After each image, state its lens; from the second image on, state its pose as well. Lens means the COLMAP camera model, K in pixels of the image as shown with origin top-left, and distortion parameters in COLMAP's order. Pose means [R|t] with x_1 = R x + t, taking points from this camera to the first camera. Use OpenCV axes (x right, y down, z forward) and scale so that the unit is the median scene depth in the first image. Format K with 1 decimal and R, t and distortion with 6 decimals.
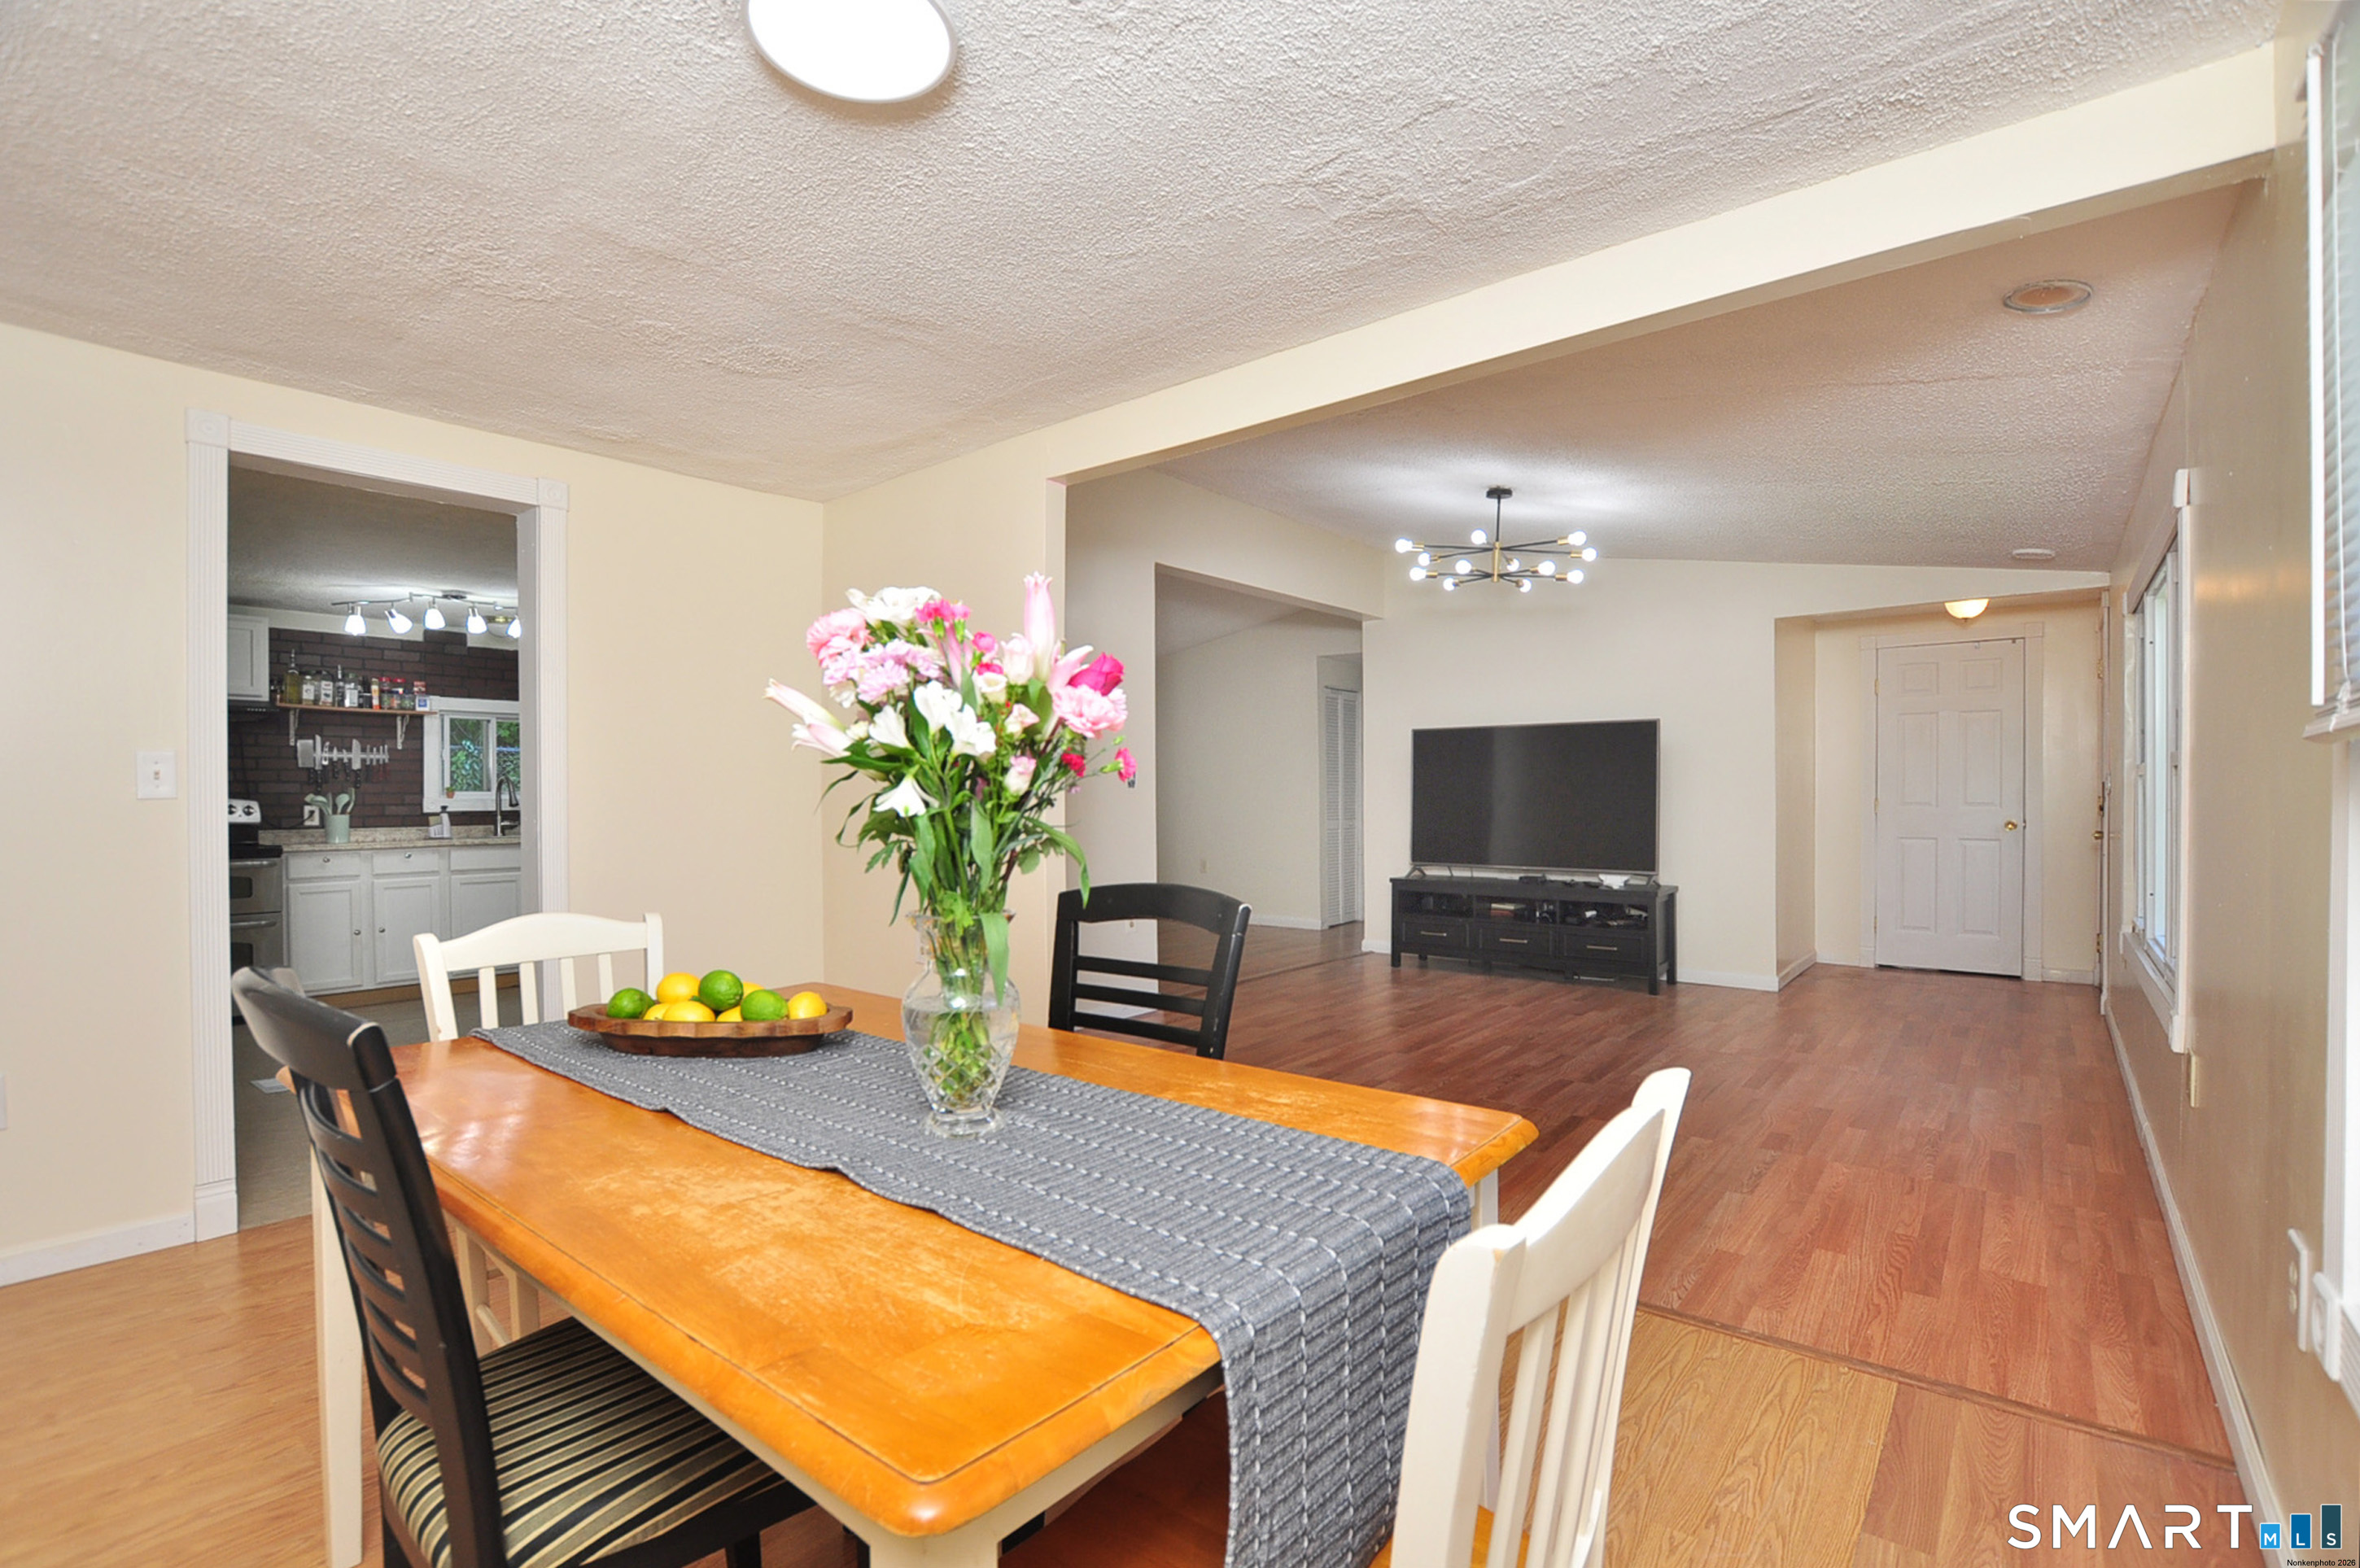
lens RADIAL K [[1078.7, 0, 1185.7], [0, 1078.7, 814.1], [0, 0, 1]] dist [-0.035849, -0.000060]
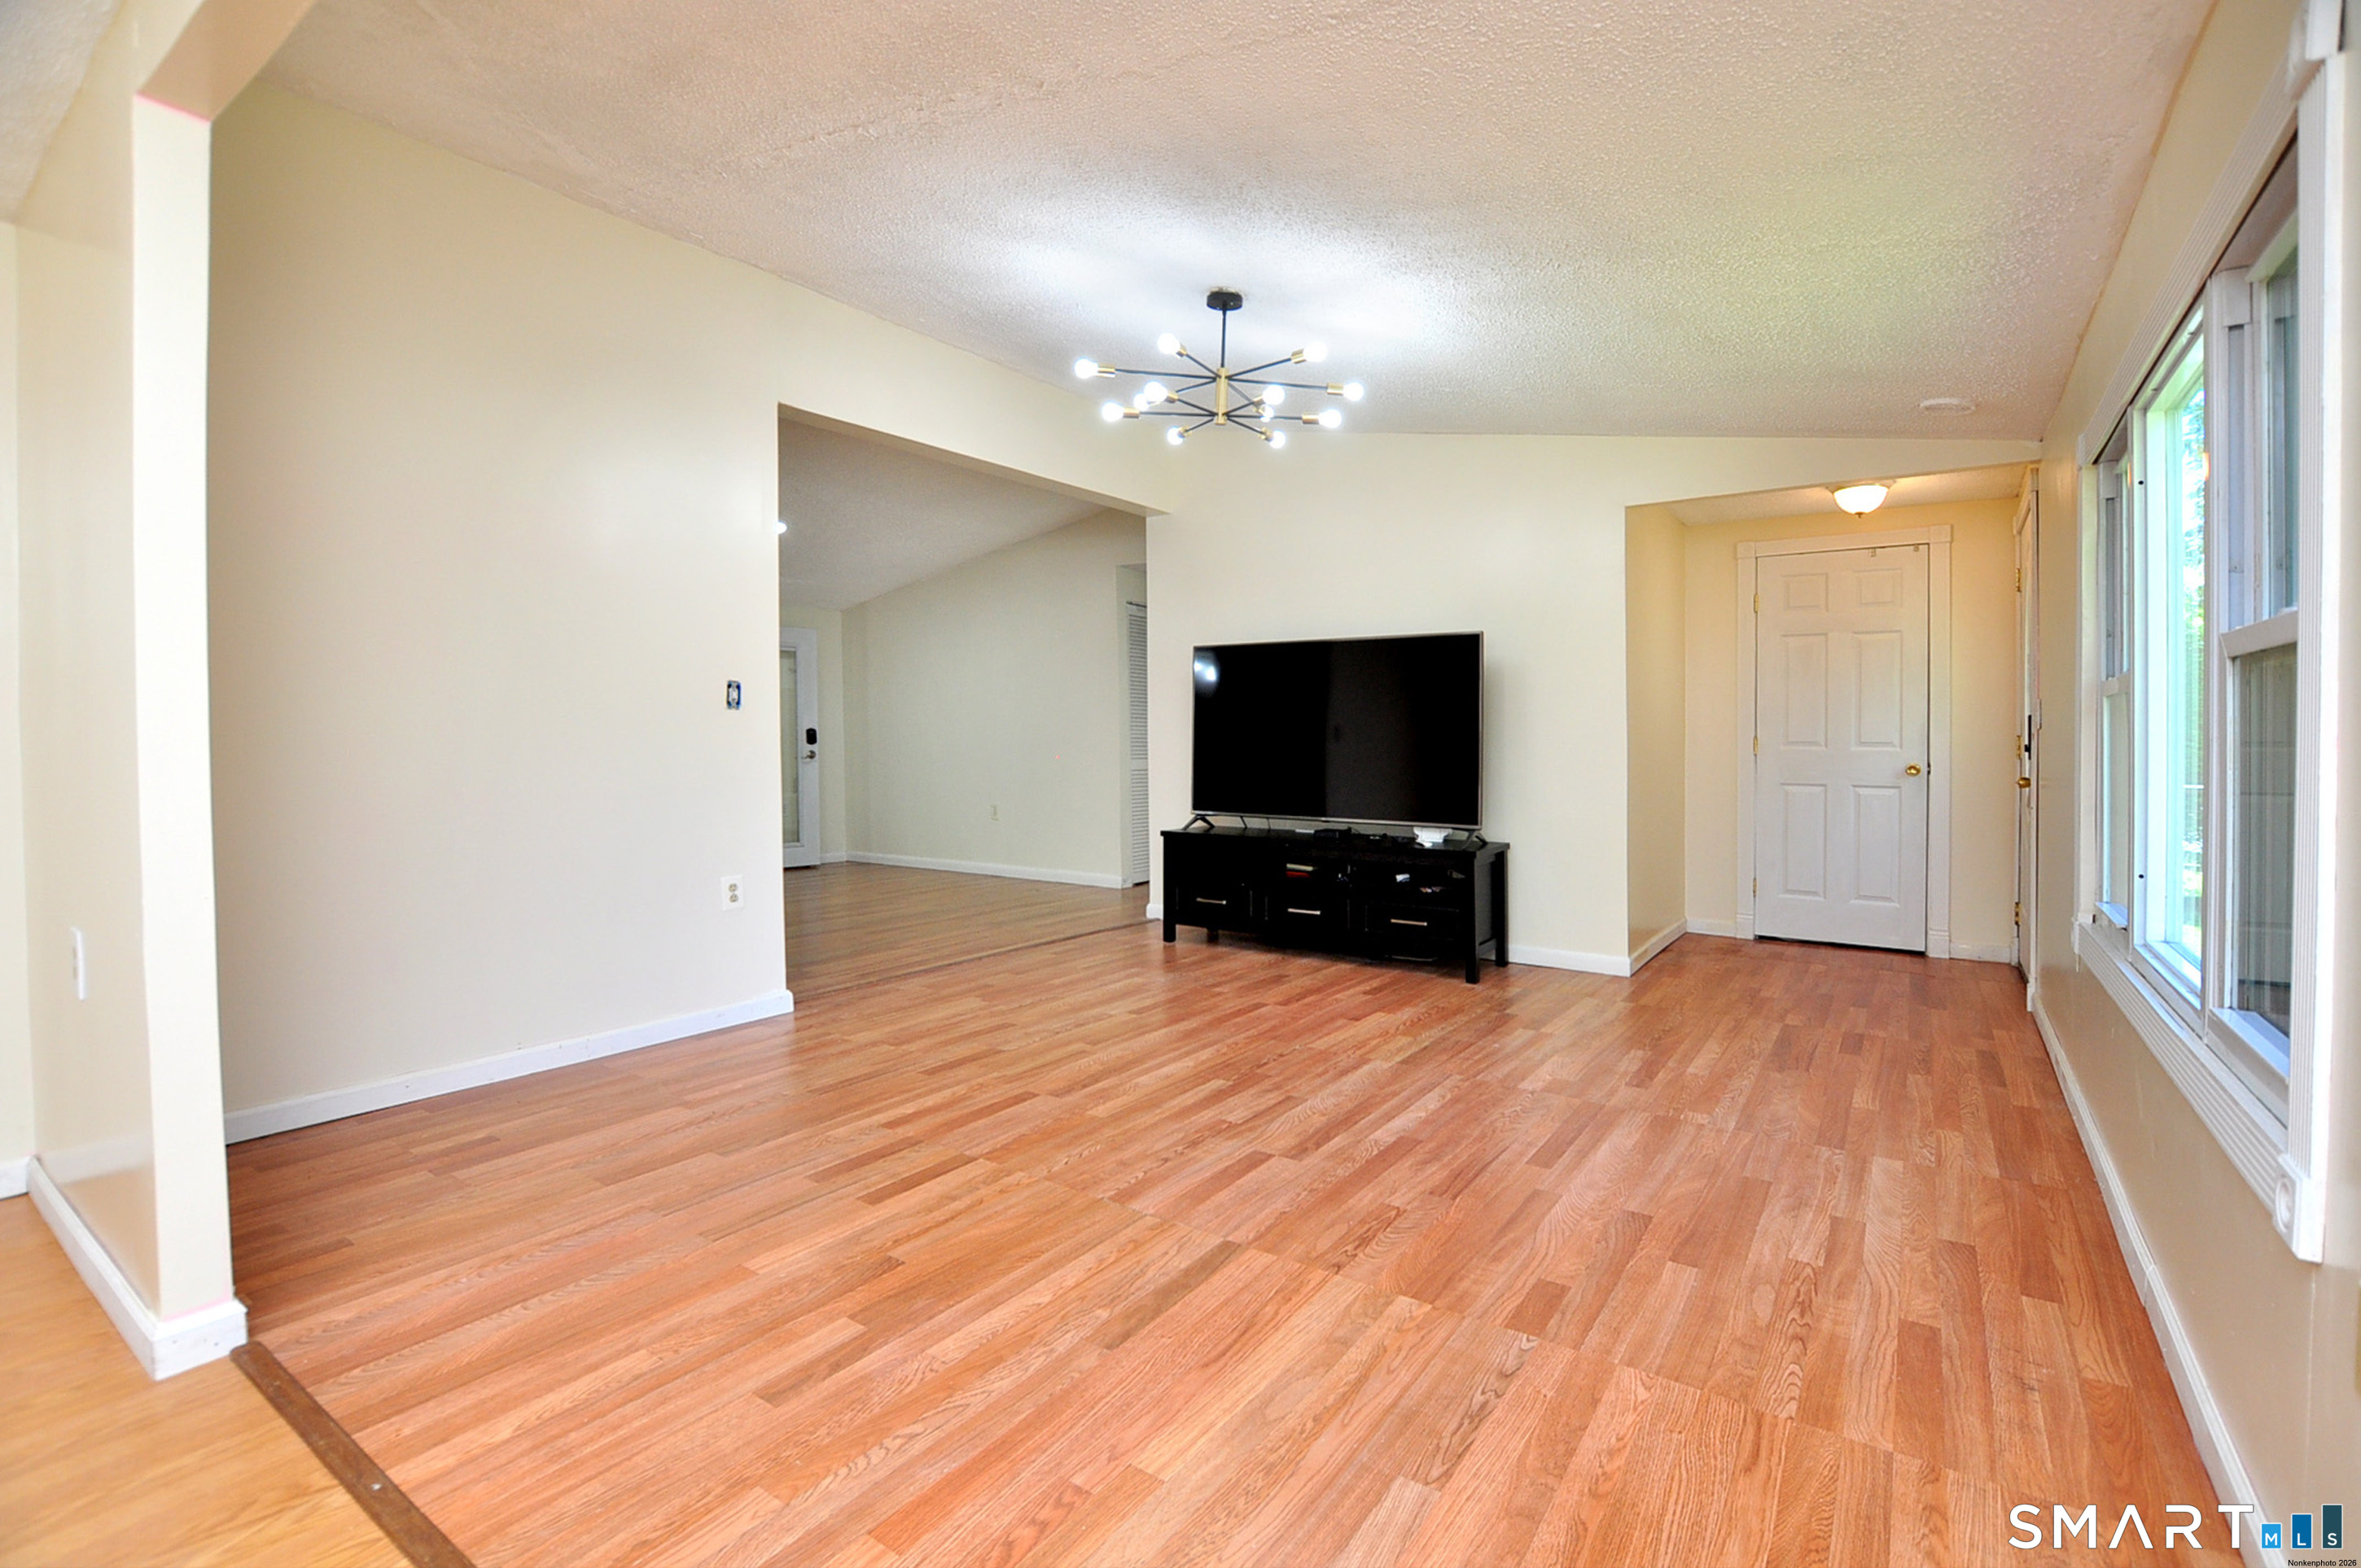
lens RADIAL K [[1059.8, 0, 1177.2], [0, 1059.8, 750.7], [0, 0, 1]] dist [-0.030262, 0.000410]
pose [[0.998359, 0.007078, 0.056823, 0.257232], [-0.006817, 0.999965, -0.004789, 0.005807], [-0.056855, 0.004394, 0.998373, 0.348758]]
